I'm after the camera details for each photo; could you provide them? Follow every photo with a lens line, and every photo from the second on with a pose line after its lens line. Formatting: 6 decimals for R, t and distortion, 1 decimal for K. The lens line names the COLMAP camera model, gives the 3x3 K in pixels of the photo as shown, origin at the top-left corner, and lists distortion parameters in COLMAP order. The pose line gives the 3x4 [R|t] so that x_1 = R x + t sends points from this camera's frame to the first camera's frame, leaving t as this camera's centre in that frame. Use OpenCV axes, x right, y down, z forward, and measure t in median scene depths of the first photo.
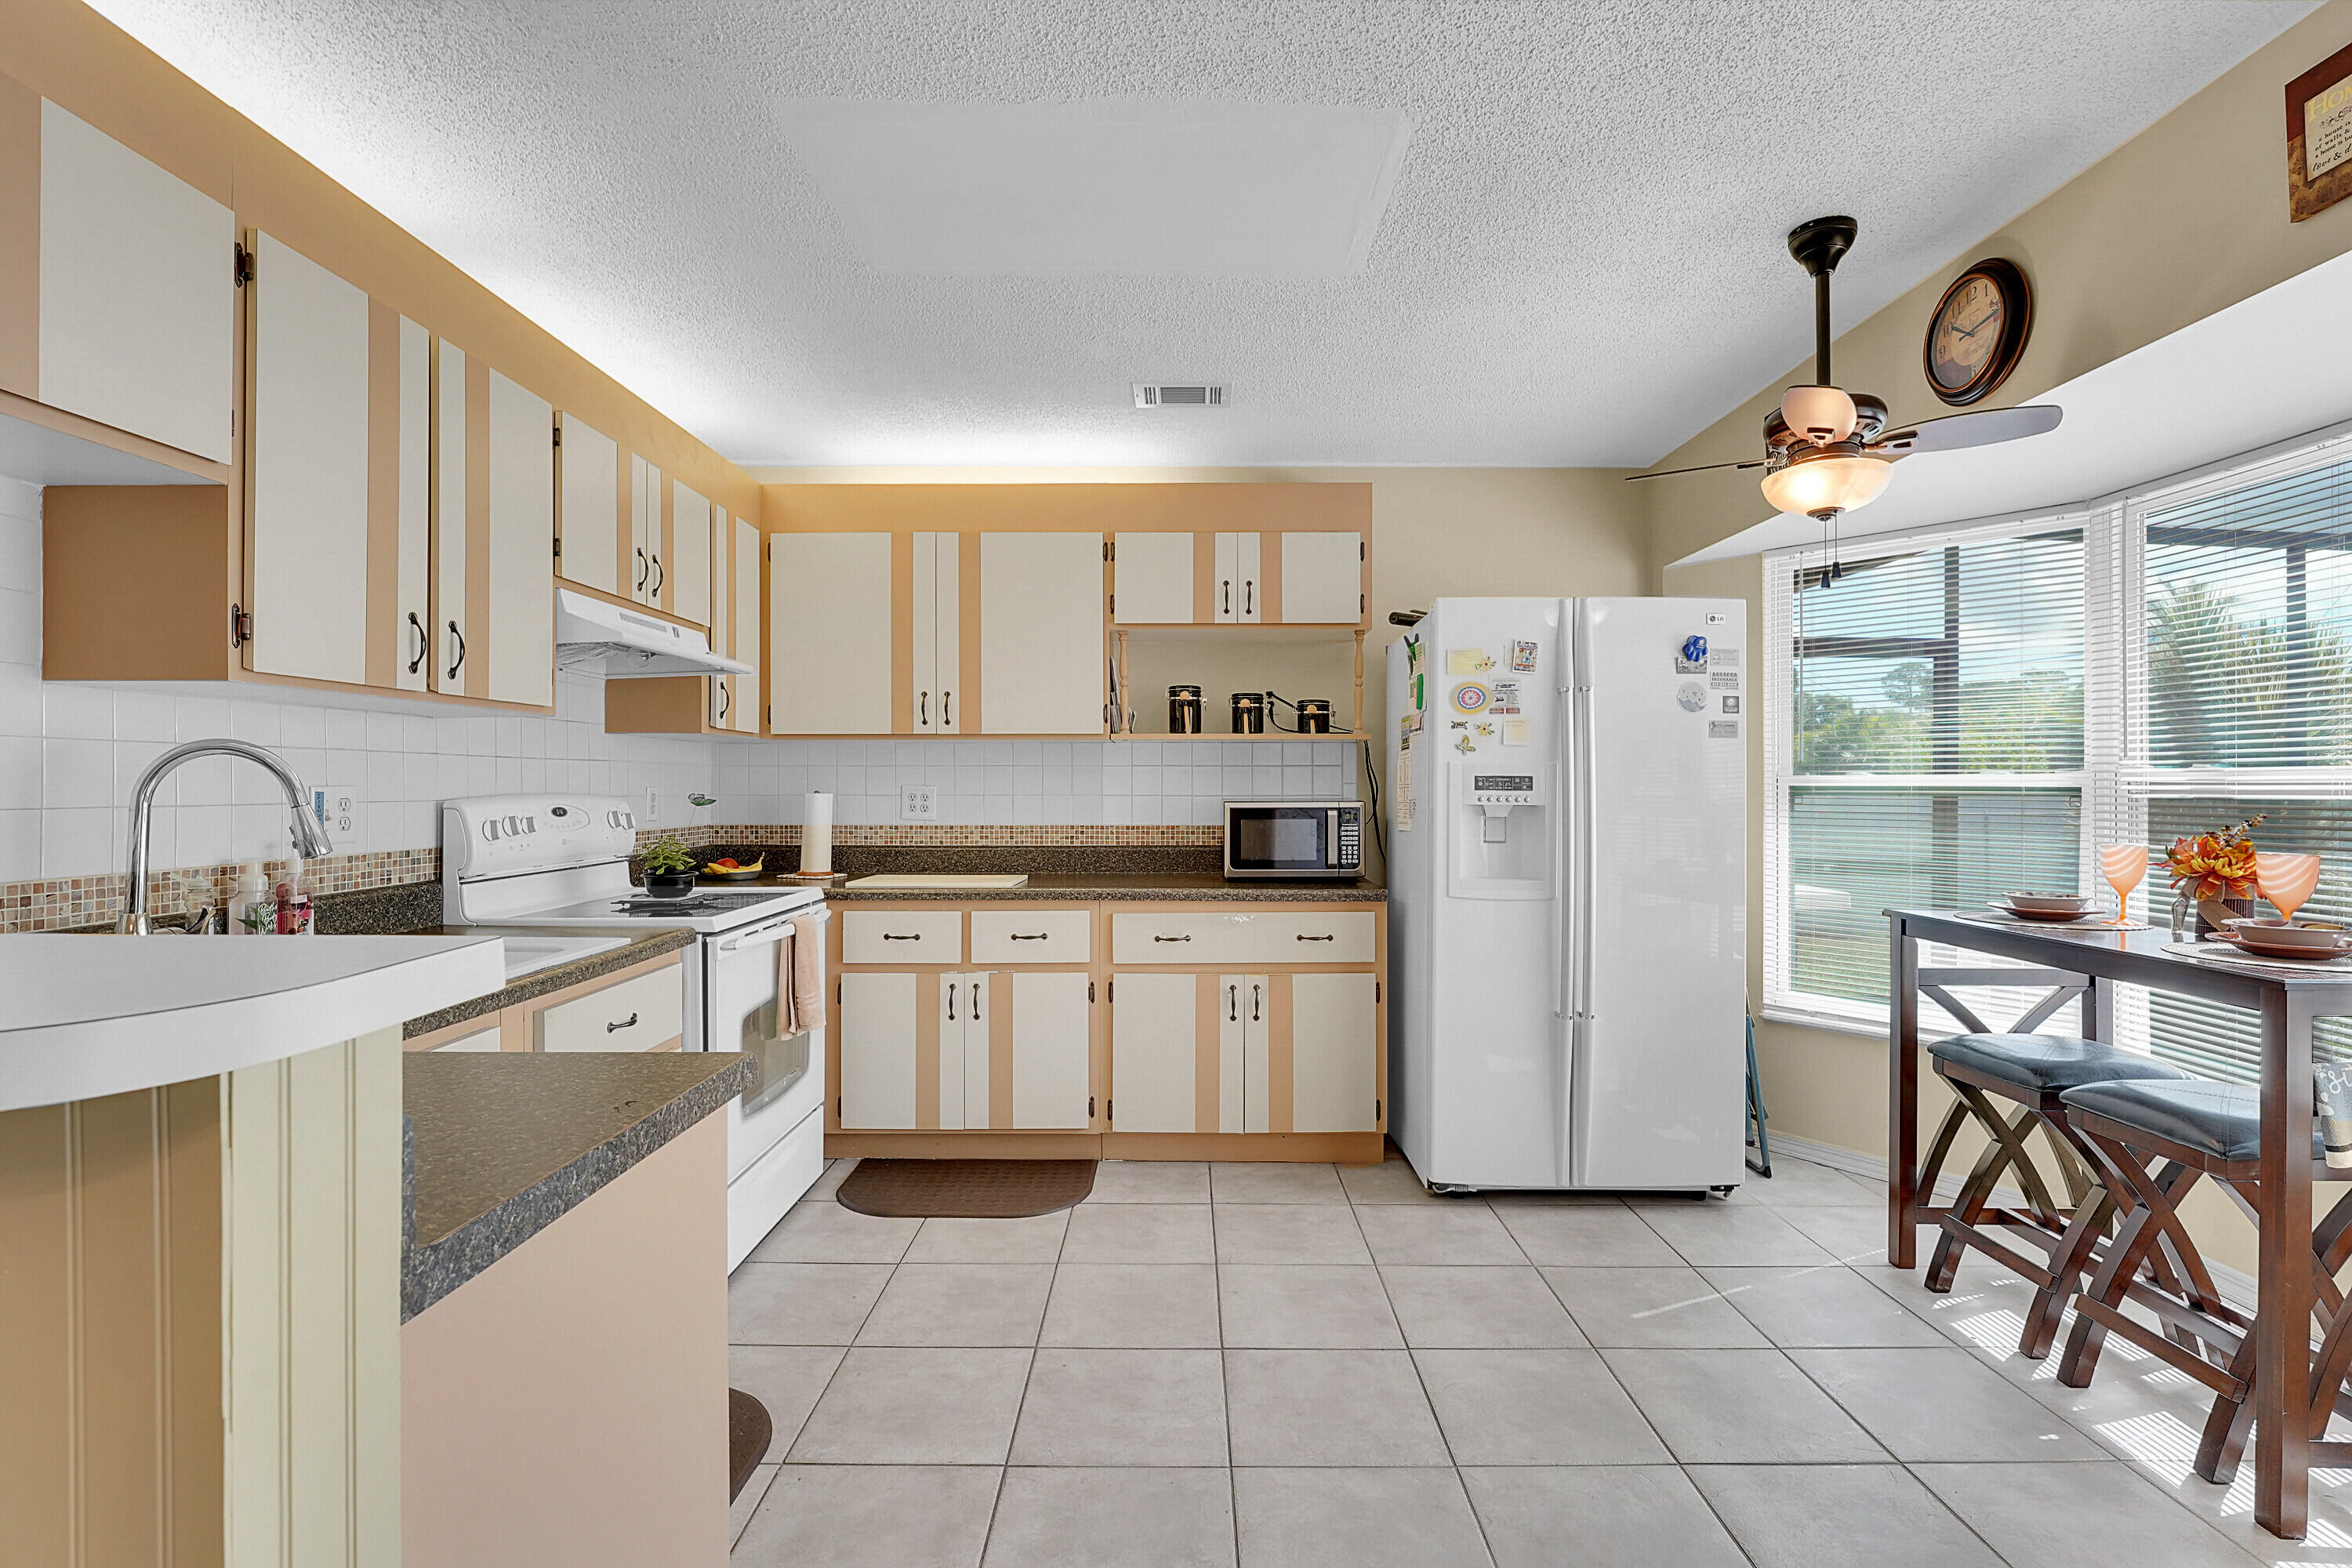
lens RADIAL K [[1073.4, 0, 1177.7], [0, 1073.4, 788.6], [0, 0, 1]] dist [-0.014346, -0.000205]
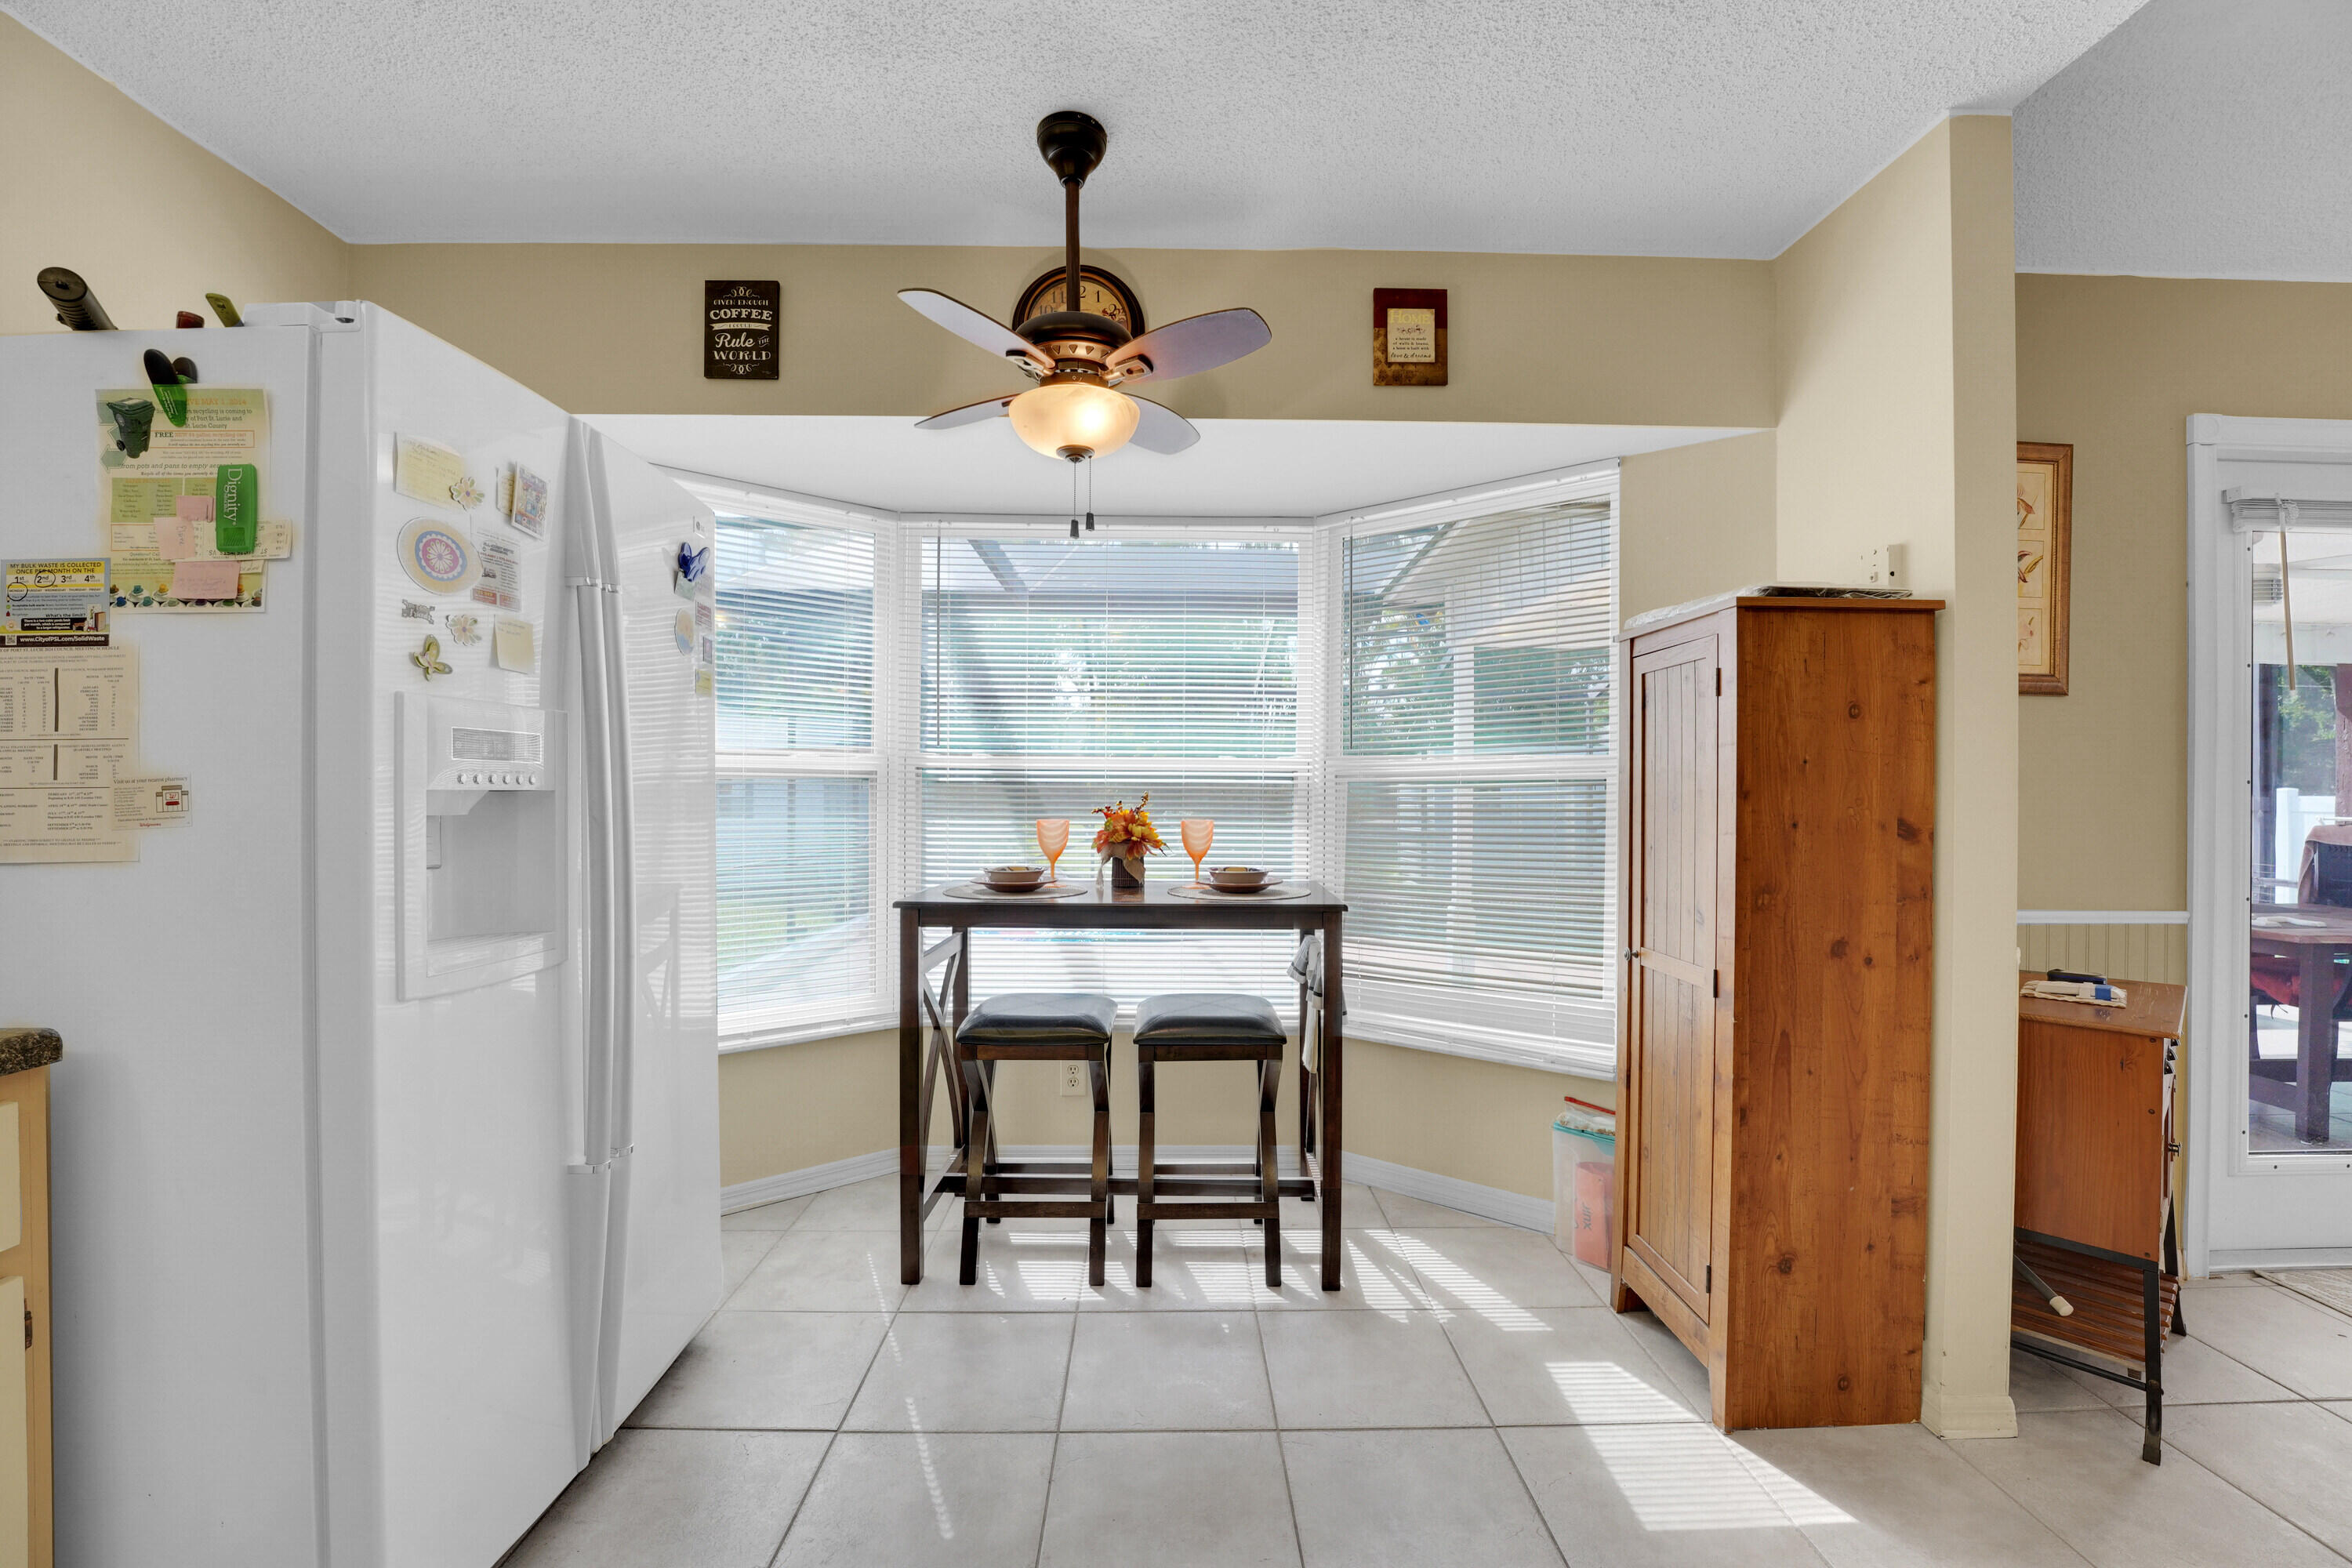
lens RADIAL K [[953.3, 0, 1180.1], [0, 953.3, 789.6], [0, 0, 1]] dist [-0.029981, 0.003391]
pose [[-0.026925, -0.003549, 0.999631, -0.132993], [-0.003206, 0.999989, 0.003464, 0.012323], [-0.999632, -0.003112, -0.026936, 0.686538]]
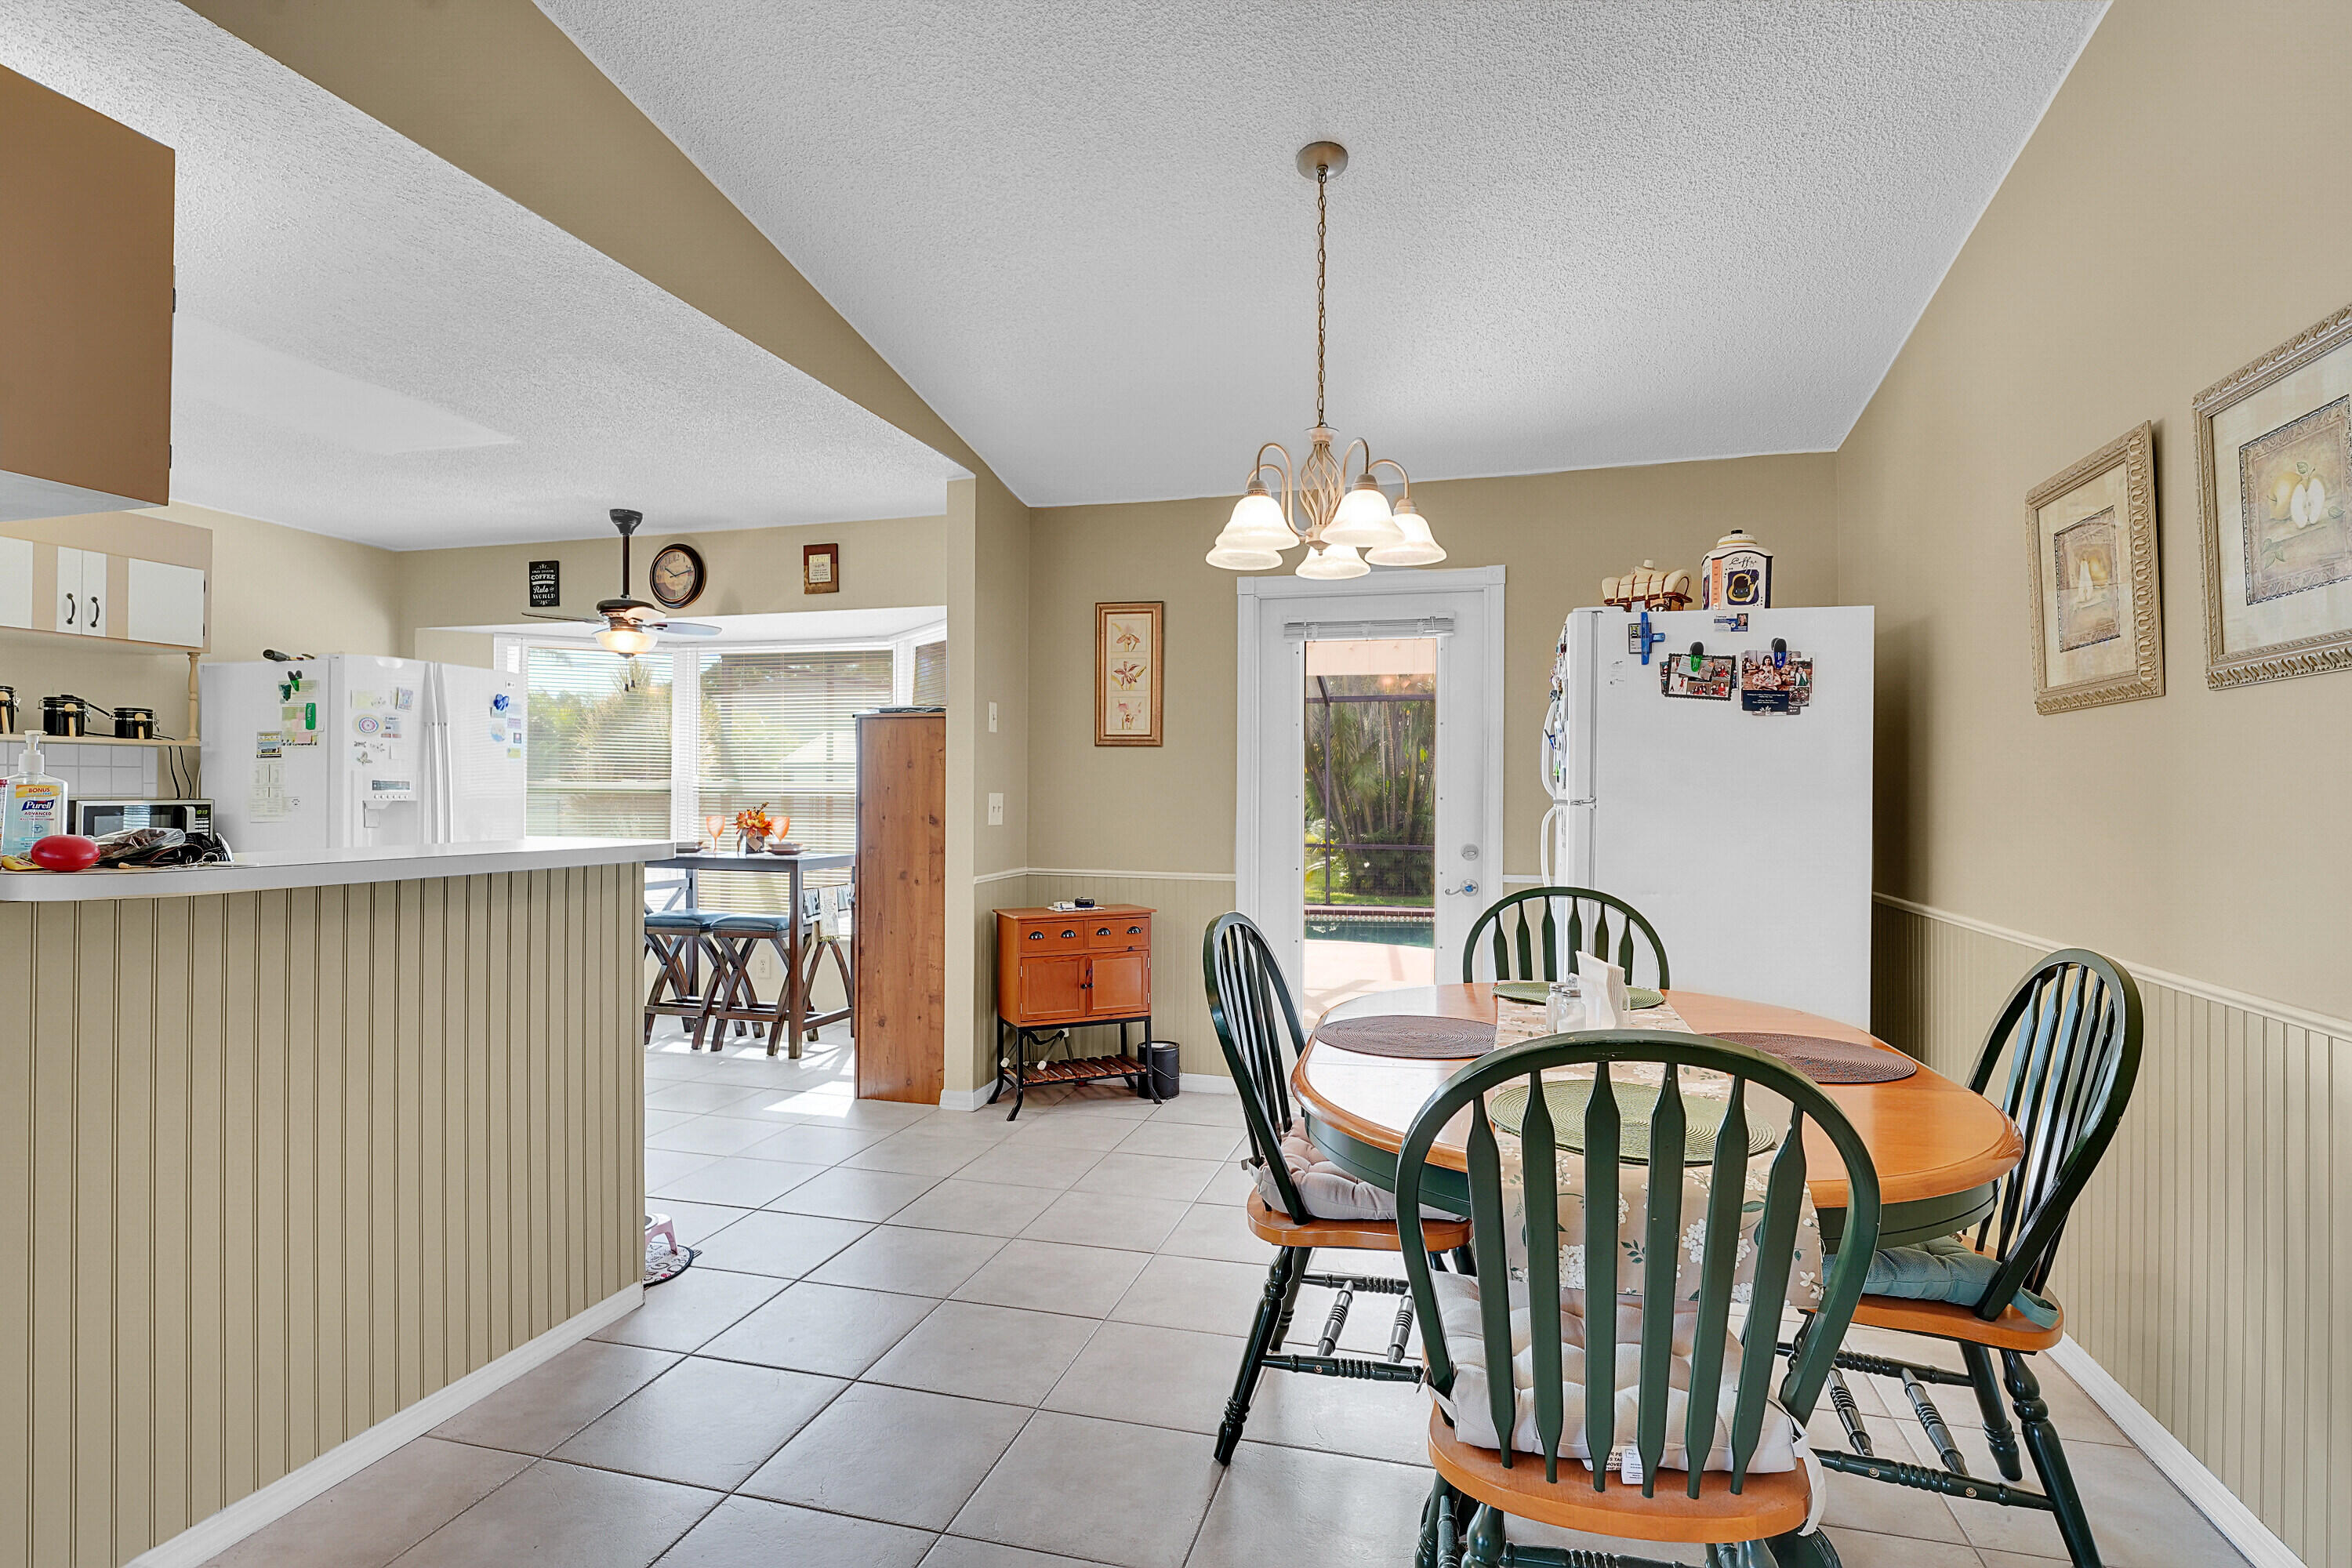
lens RADIAL K [[1177.6, 0, 1176.0], [0, 1177.6, 784.0], [0, 0, 1]] dist [-0.001222, -0.000392]
pose [[0.269581, 0.007166, 0.962951, -0.928930], [-0.003359, 0.999973, -0.006501, -0.000057], [-0.962972, -0.001481, 0.269598, -0.447147]]
